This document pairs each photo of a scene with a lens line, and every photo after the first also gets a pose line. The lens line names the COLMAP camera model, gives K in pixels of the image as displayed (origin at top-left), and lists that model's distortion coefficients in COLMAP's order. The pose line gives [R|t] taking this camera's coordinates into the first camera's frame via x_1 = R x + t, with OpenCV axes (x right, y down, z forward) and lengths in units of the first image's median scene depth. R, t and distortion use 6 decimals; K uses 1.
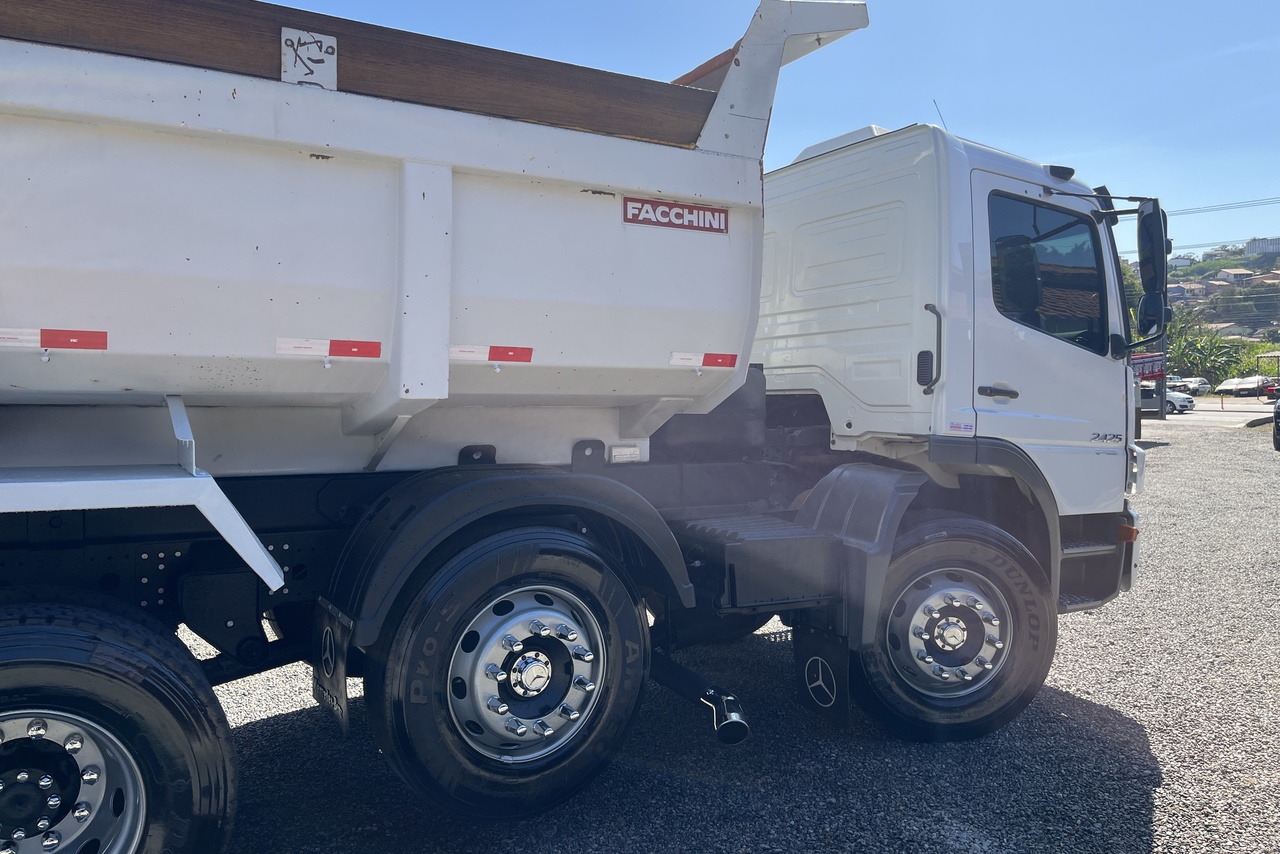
lens RADIAL K [[772.7, 0, 640.9], [0, 772.7, 440.1], [0, 0, 1]] dist [0.016069, -0.000417]
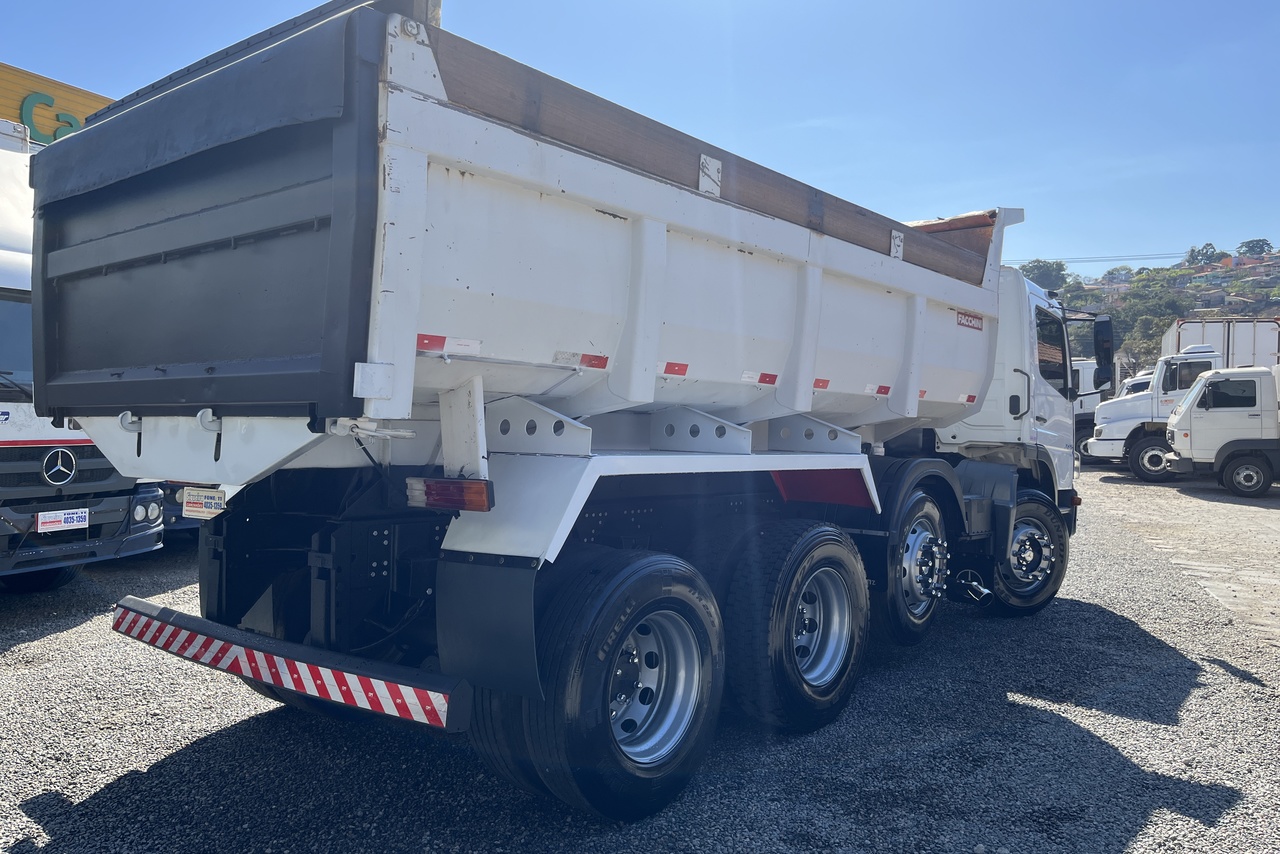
lens RADIAL K [[986.2, 0, 643.1], [0, 986.2, 423.8], [0, 0, 1]] dist [0.023812, -0.003301]
pose [[0.896008, 0.035330, 0.442630, -1.397967], [-0.026659, 0.999312, -0.025798, 0.031587], [-0.443236, 0.011316, 0.896333, -0.640579]]
